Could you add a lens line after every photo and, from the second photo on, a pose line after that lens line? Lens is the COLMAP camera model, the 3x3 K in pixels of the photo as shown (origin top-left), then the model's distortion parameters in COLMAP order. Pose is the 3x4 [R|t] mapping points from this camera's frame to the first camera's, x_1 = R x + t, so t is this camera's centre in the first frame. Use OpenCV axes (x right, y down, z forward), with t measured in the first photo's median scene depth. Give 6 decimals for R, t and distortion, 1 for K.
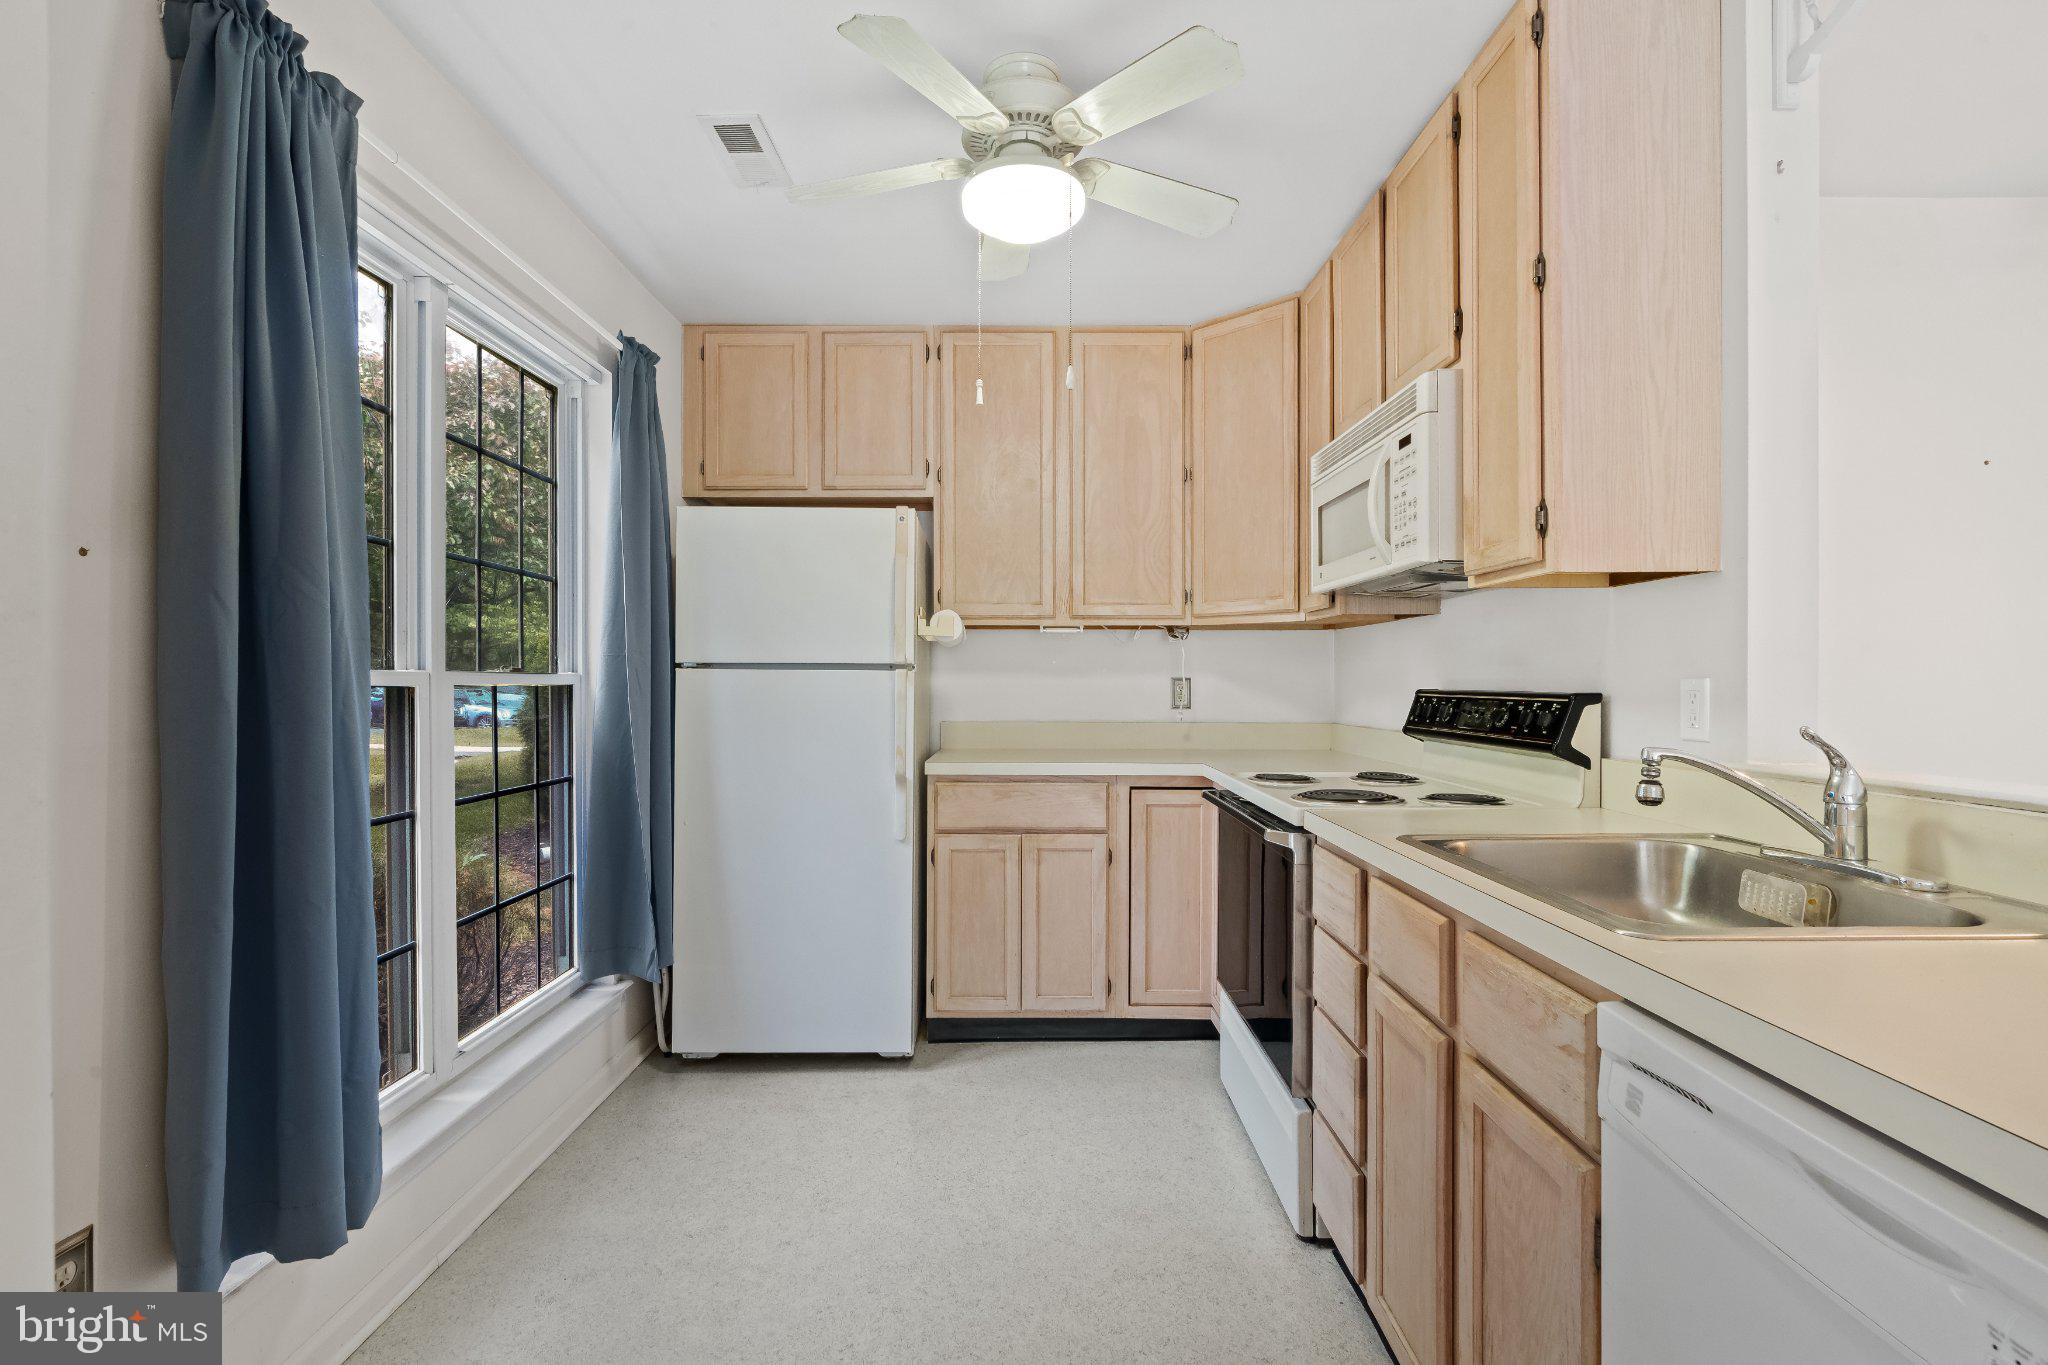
lens RADIAL K [[925.2, 0, 1019.6], [0, 925.2, 679.0], [0, 0, 1]] dist [-0.010093, 0.008010]
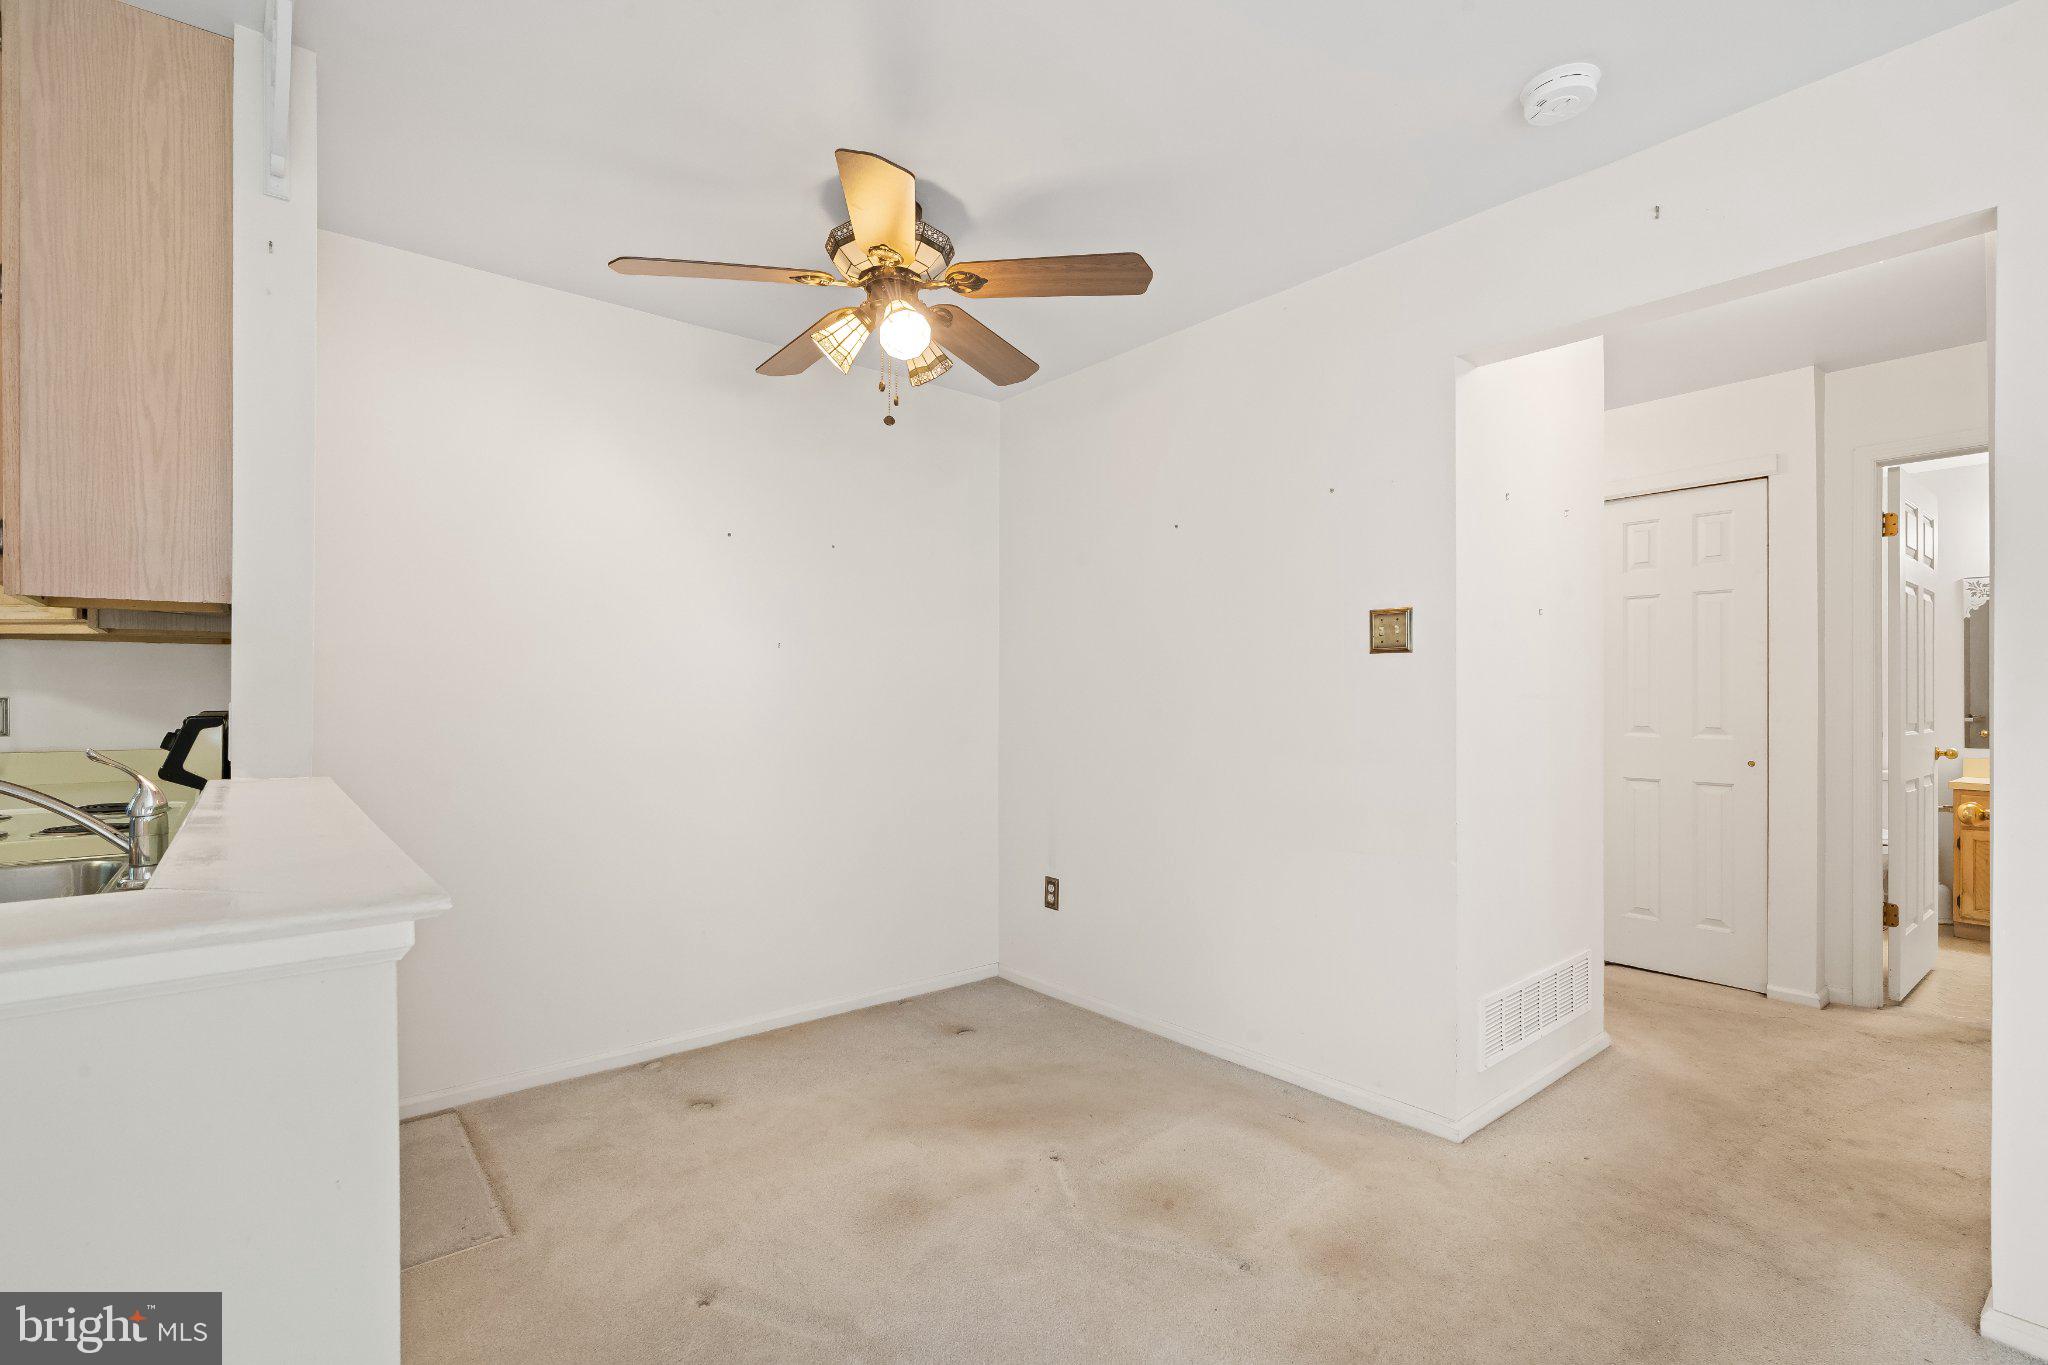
lens RADIAL K [[940.7, 0, 1024.6], [0, 940.7, 691.9], [0, 0, 1]] dist [-0.003960, 0.000308]
pose [[0.773012, 0.003253, 0.634382, 0.602302], [-0.001999, 0.999994, -0.002692, -0.009470], [-0.634388, 0.000813, 0.773015, -0.343634]]
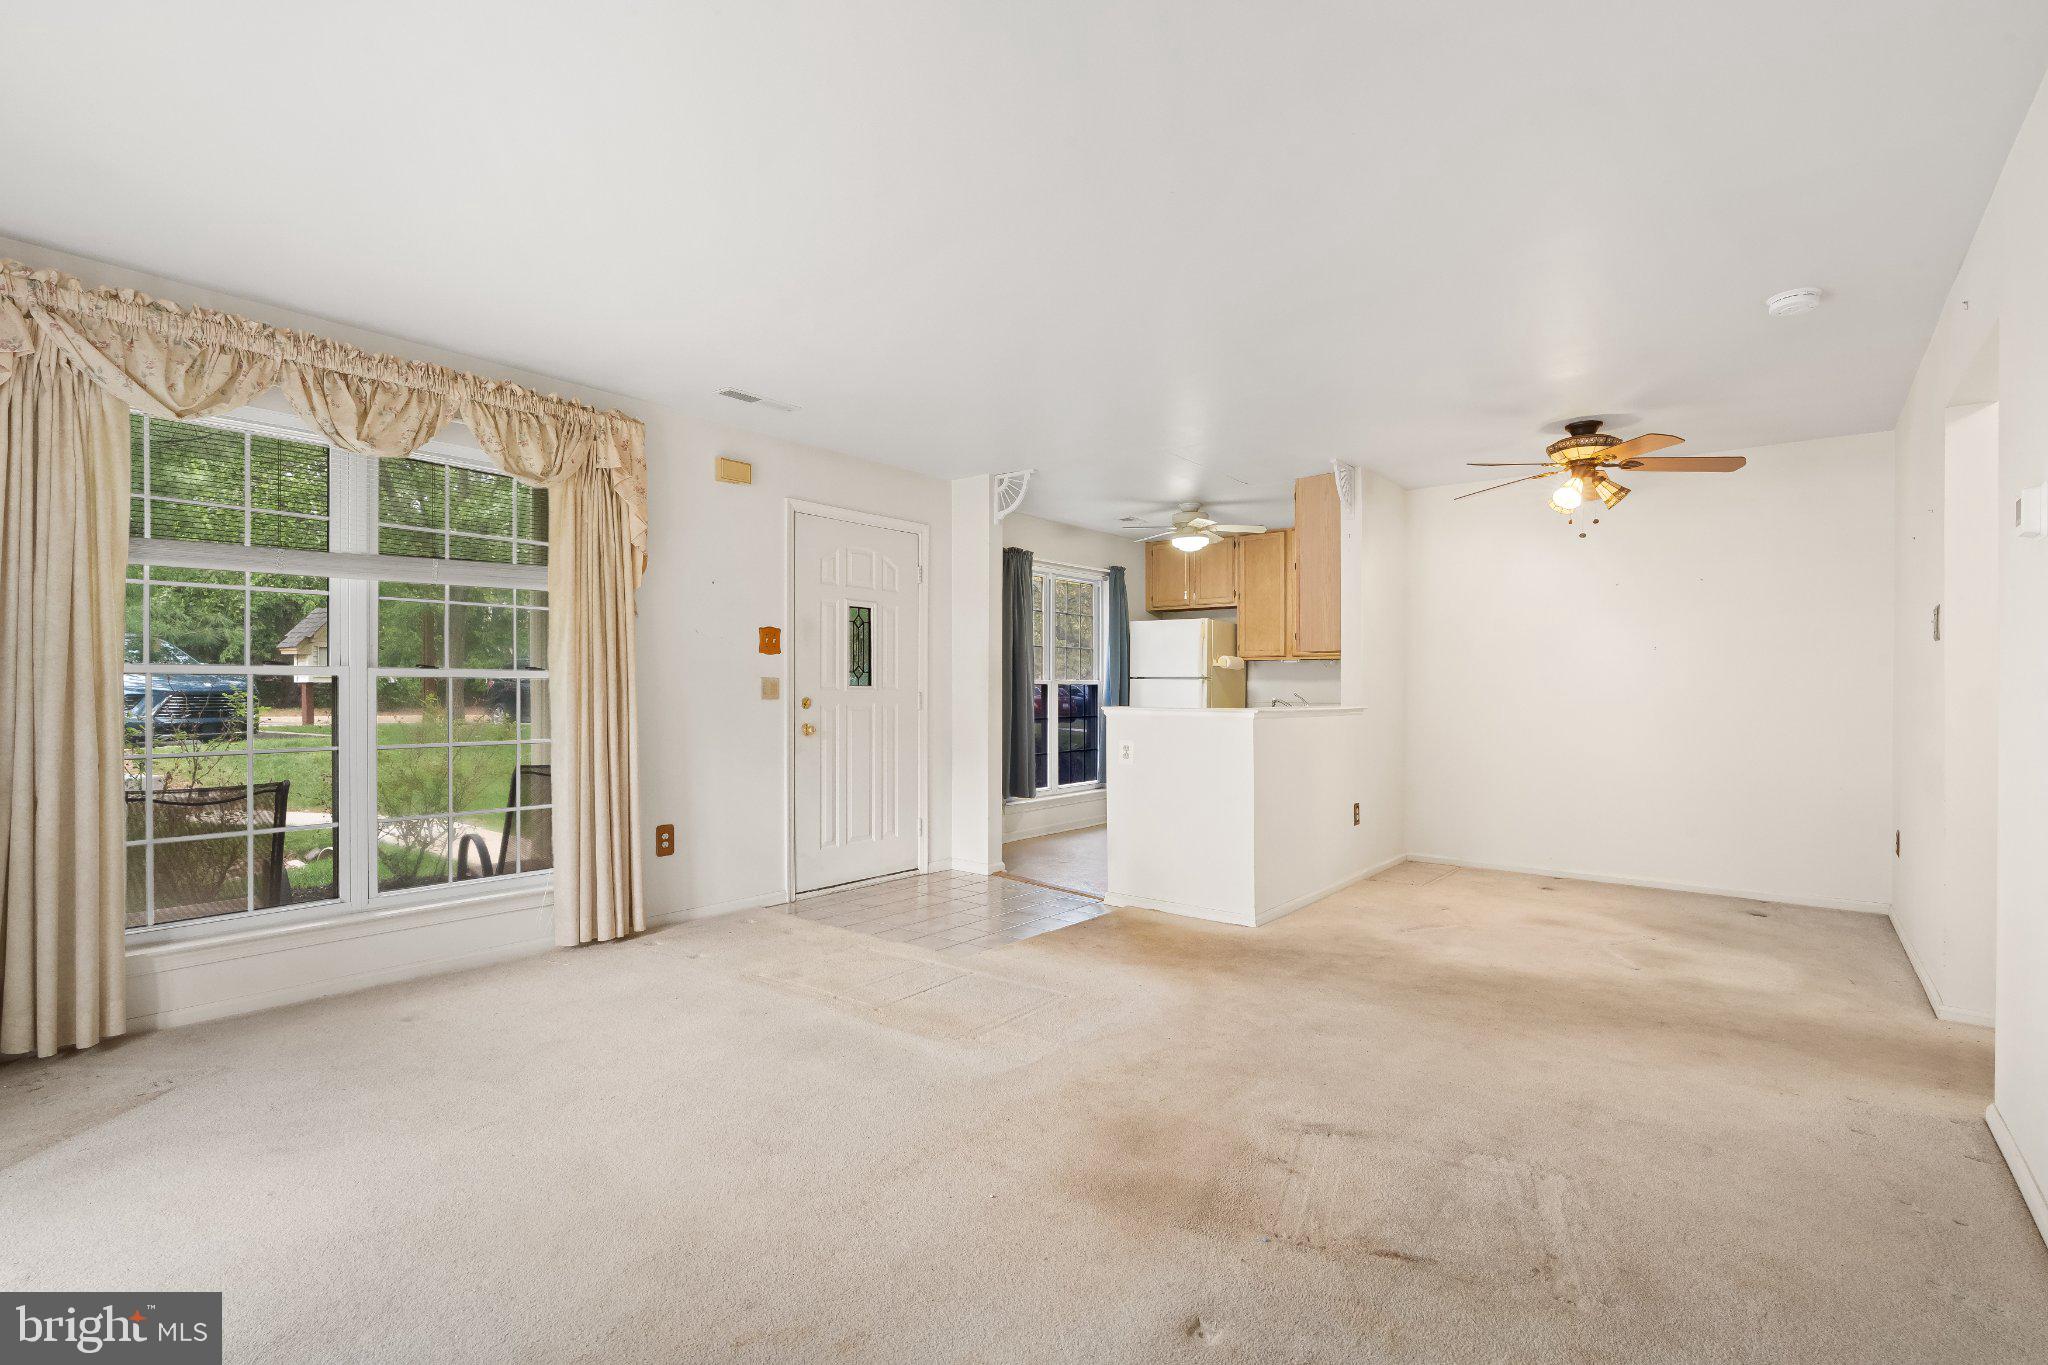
lens RADIAL K [[940.7, 0, 1024.6], [0, 940.7, 691.9], [0, 0, 1]] dist [-0.003960, 0.000308]
pose [[0.776336, 0.005642, -0.630294, 1.571894], [-0.003161, 0.999982, 0.005058, 0.018939], [0.630311, -0.001934, 0.776340, -1.893549]]
